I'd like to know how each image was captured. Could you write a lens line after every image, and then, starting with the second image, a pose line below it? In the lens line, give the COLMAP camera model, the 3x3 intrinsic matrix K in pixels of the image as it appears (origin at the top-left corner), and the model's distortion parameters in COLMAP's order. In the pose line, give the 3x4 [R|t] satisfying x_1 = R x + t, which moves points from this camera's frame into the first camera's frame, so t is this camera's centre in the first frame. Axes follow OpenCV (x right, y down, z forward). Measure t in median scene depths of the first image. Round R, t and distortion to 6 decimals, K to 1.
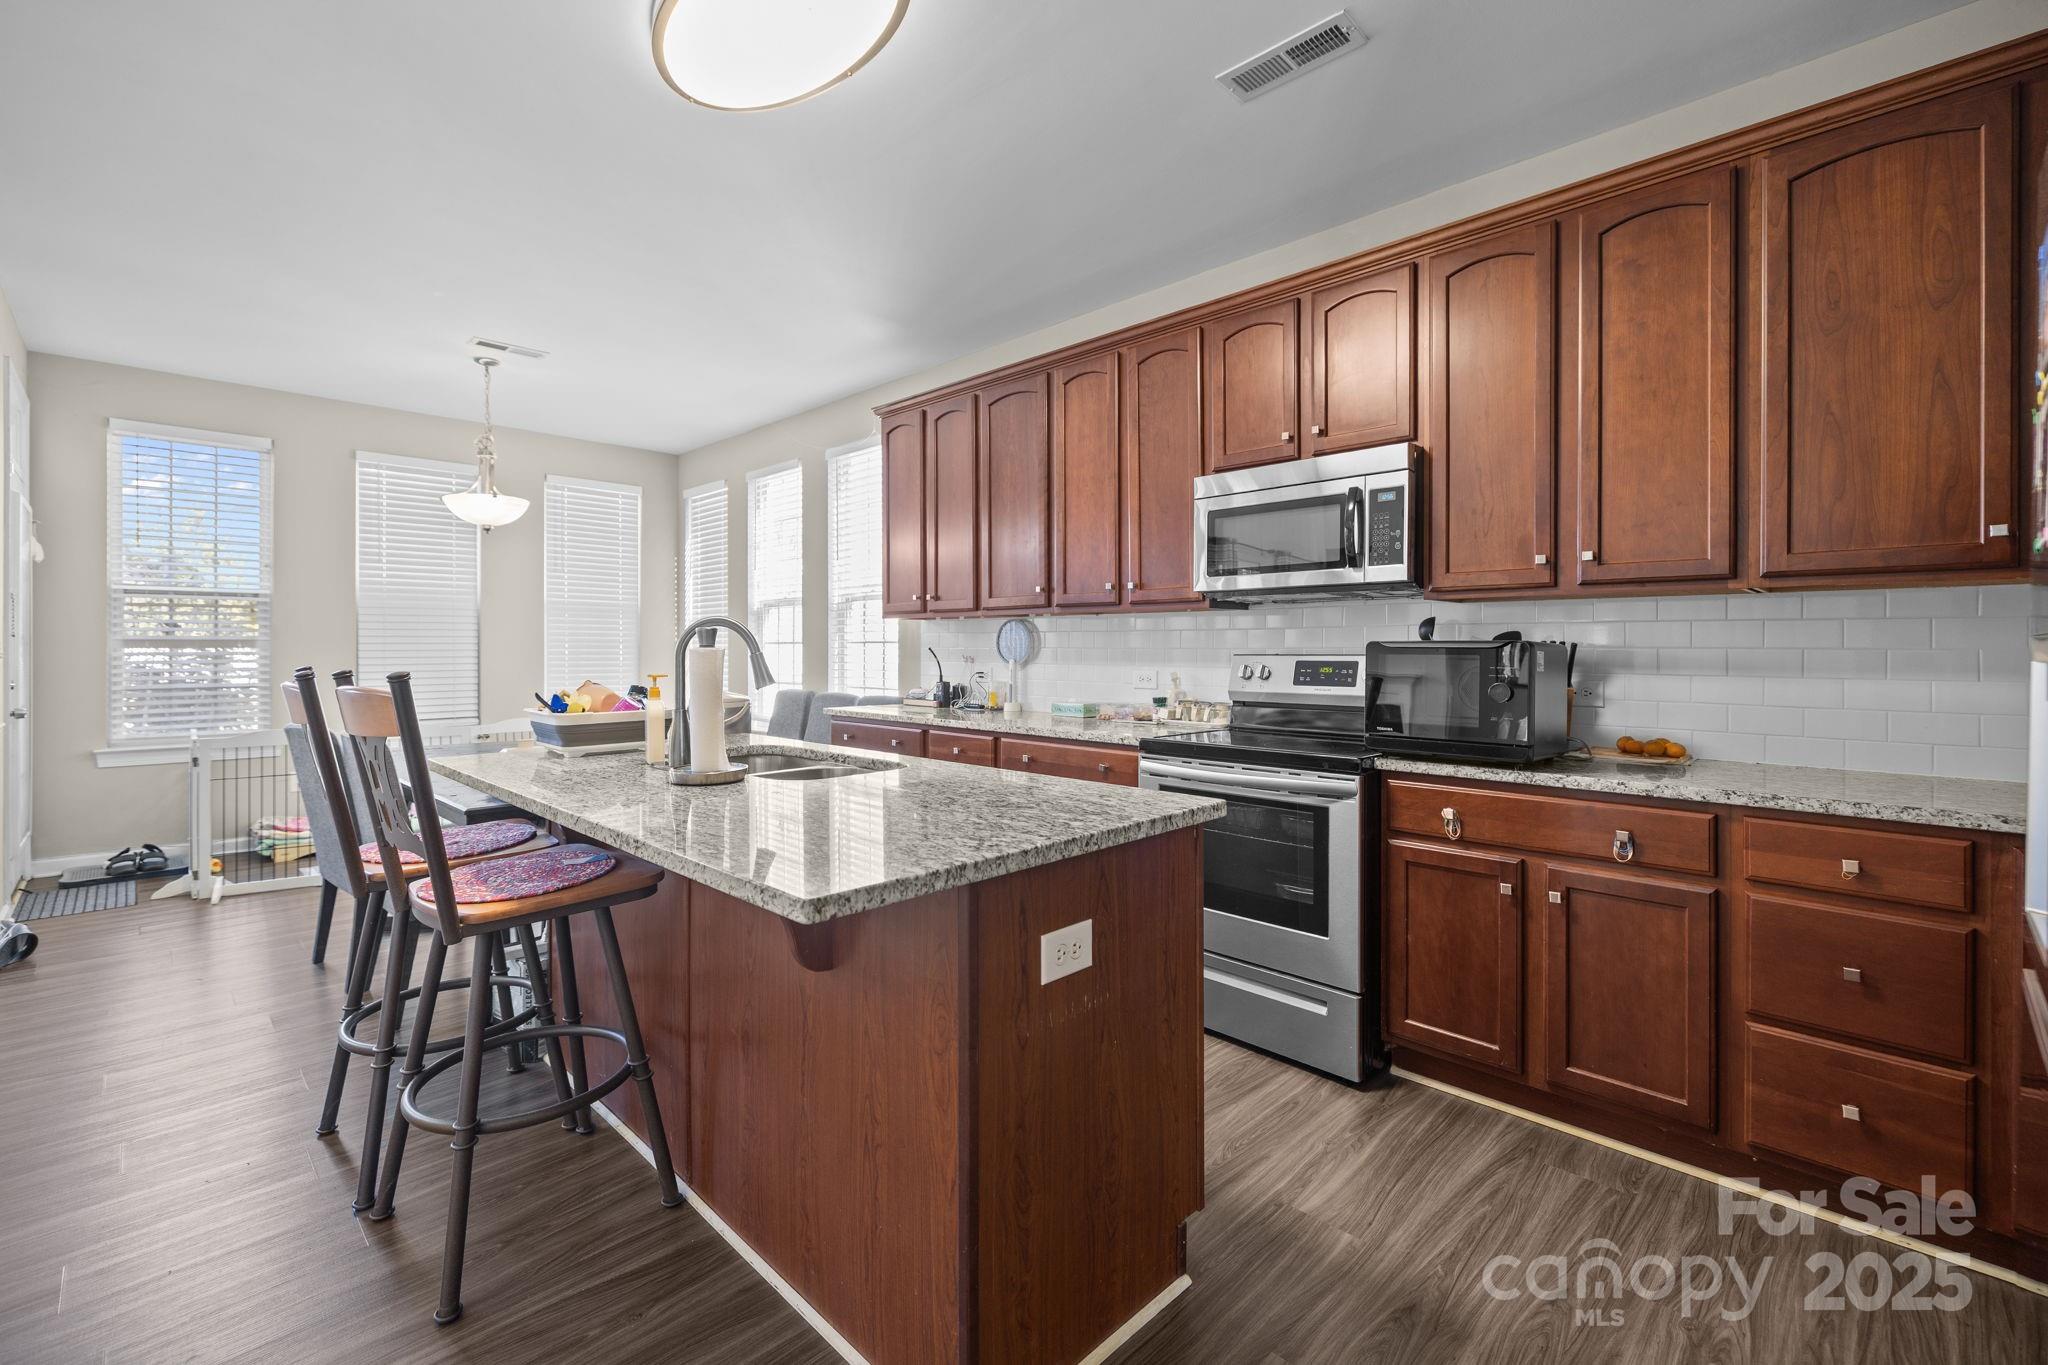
lens RADIAL K [[857.1, 0, 1034.5], [0, 857.1, 651.9], [0, 0, 1]] dist [0.000328, -0.000080]
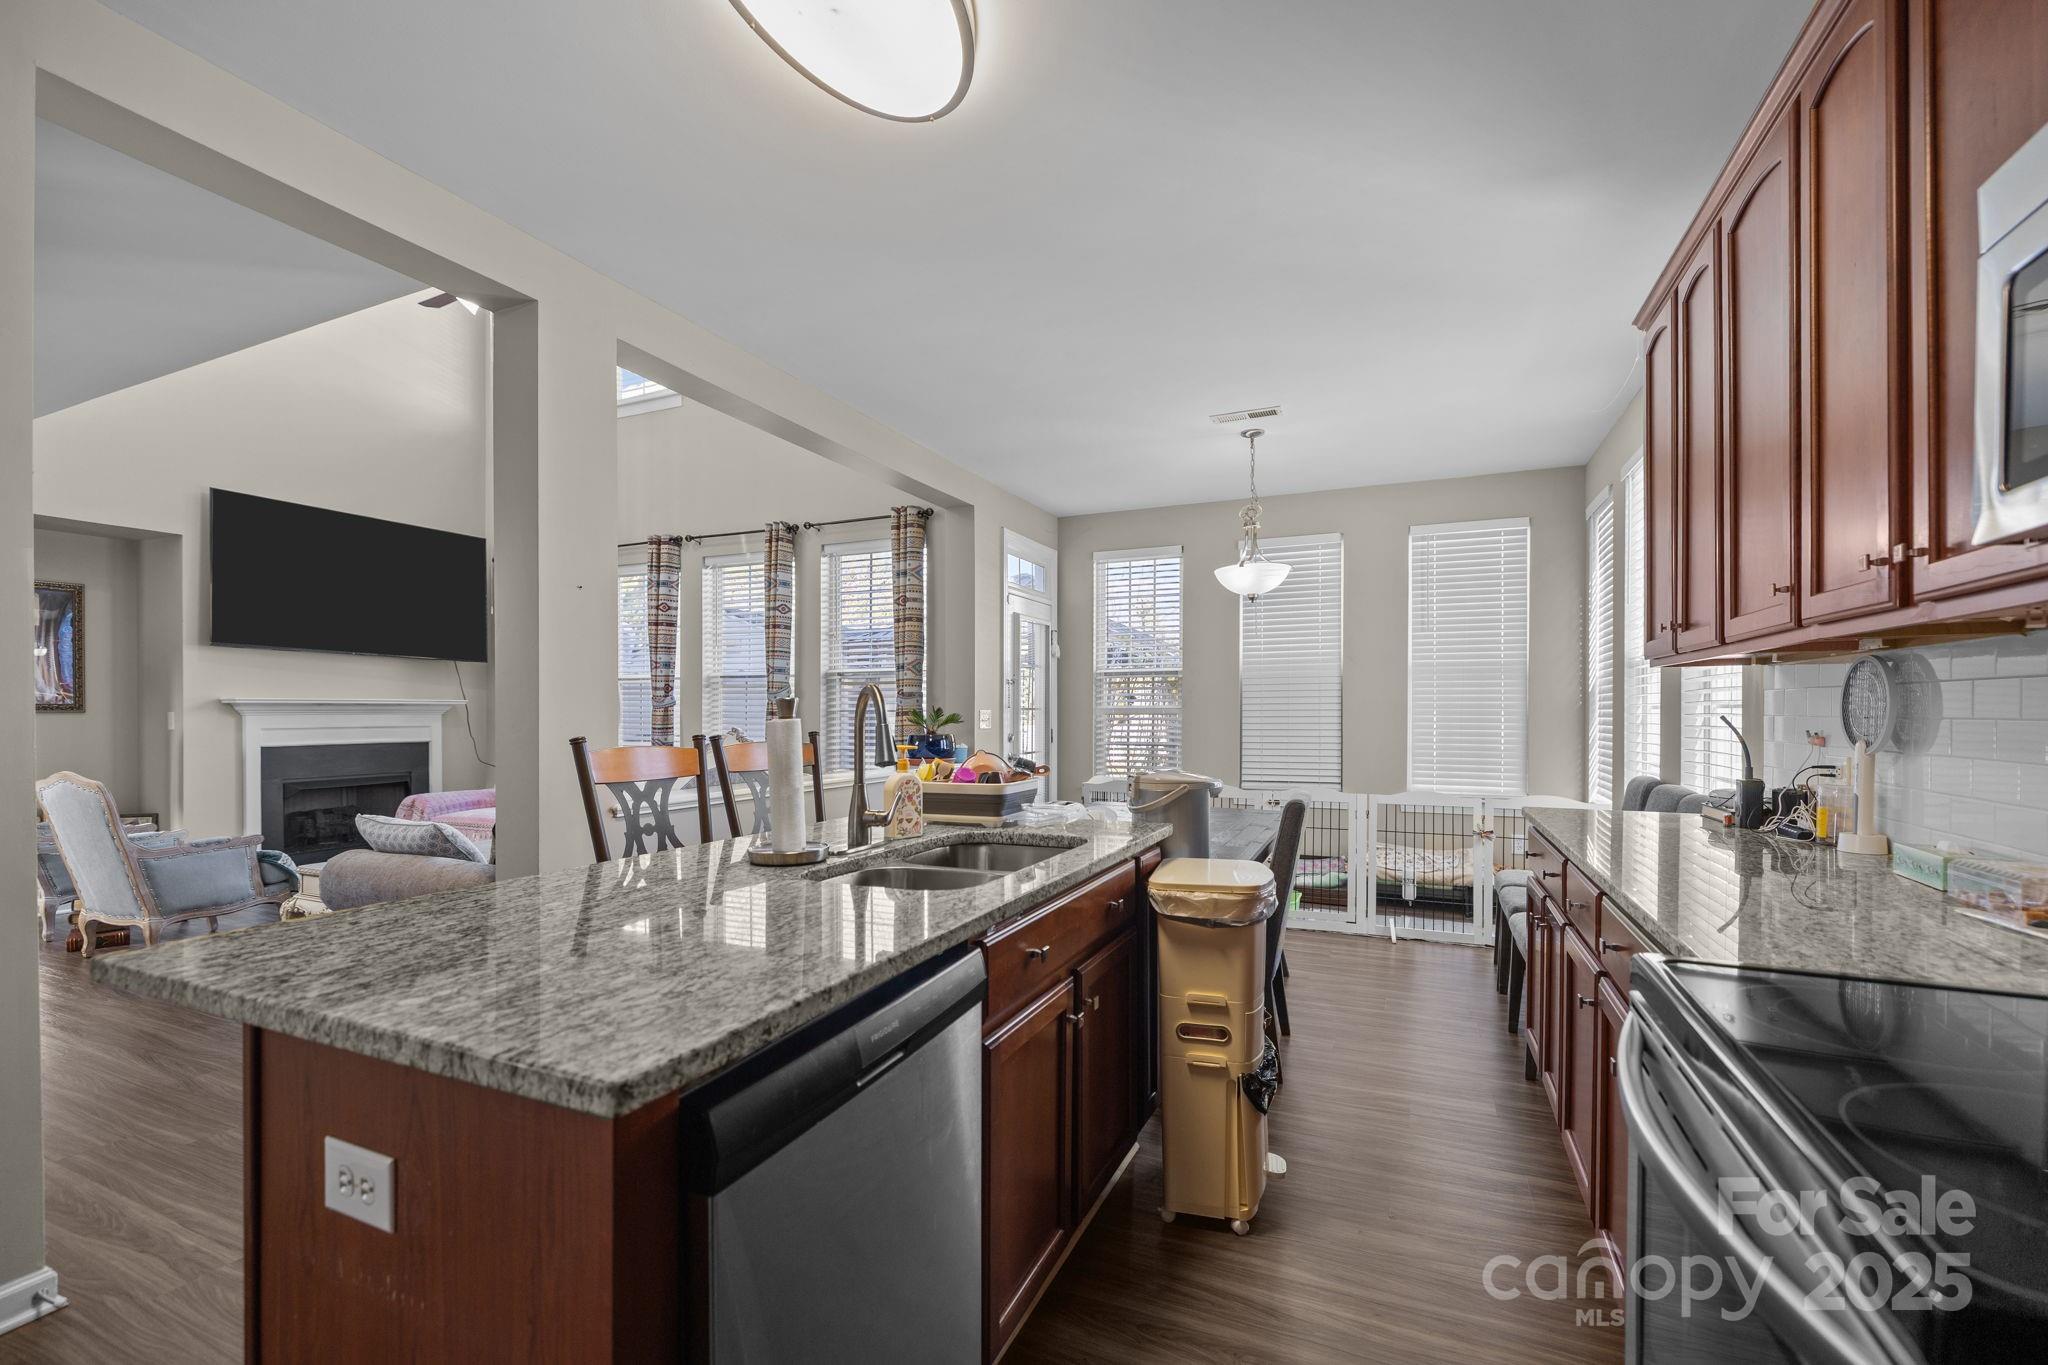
lens RADIAL K [[886.7, 0, 1008.3], [0, 886.7, 719.7], [0, 0, 1]] dist [0.001438, -0.000937]
pose [[0.334128, 0.007064, -0.942501, 0.340205], [-0.003202, 0.999975, 0.006360, -0.006436], [0.942522, 0.000893, 0.334142, 0.496284]]
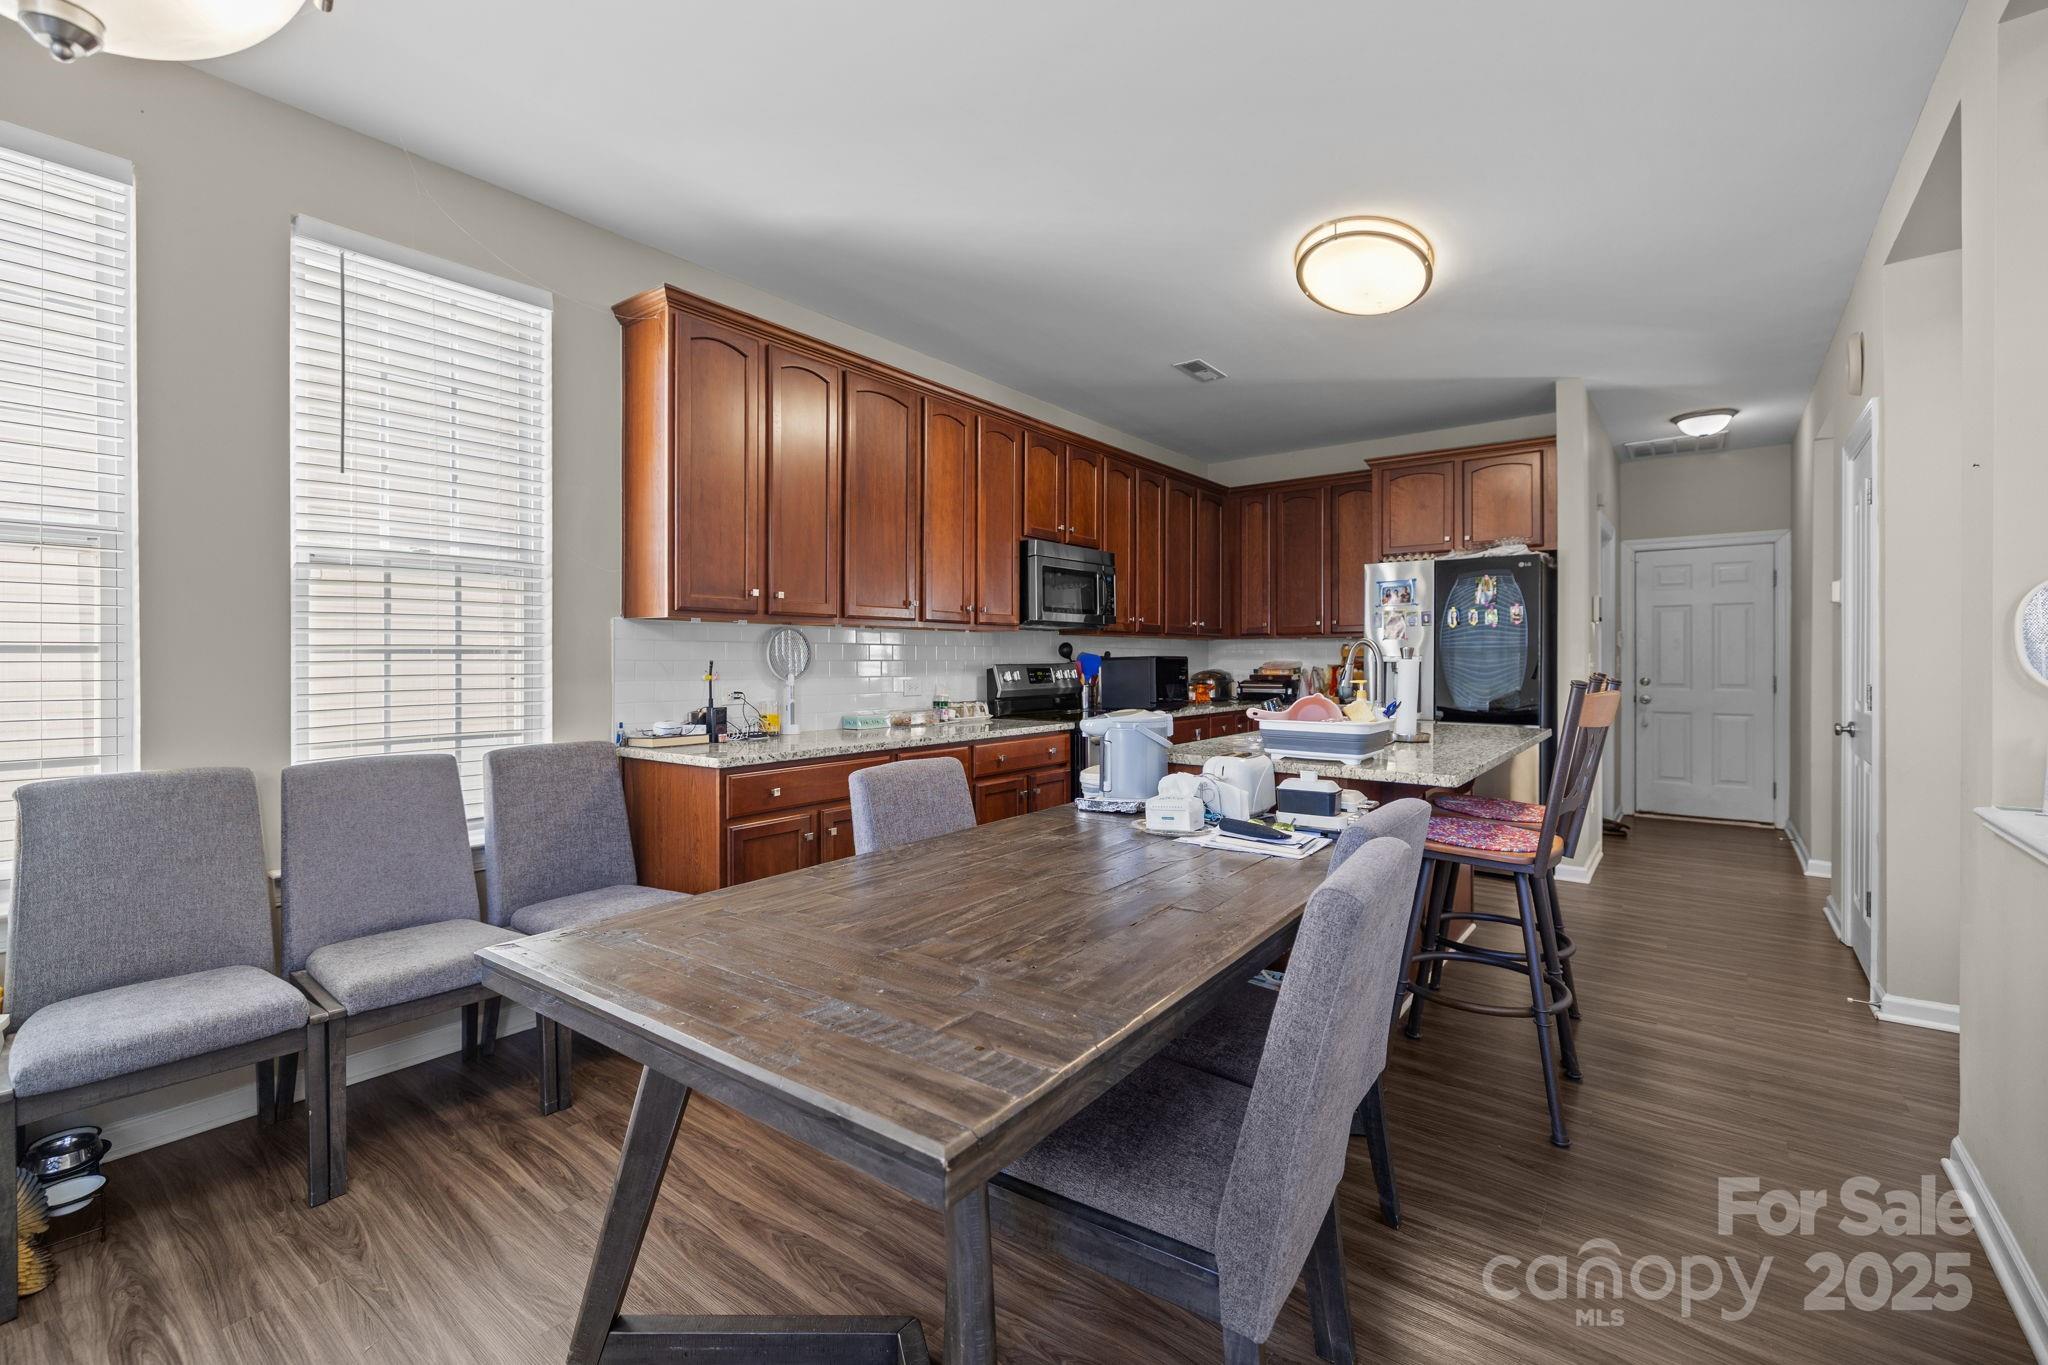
lens RADIAL K [[857.1, 0, 1022.1], [0, 857.1, 666.8], [0, 0, 1]] dist [0.000328, -0.000080]
pose [[-0.105479, -0.008036, 0.994389, -1.105938], [0.003586, 0.999958, 0.008461, -0.005233], [-0.994415, 0.004458, -0.105445, 1.061885]]
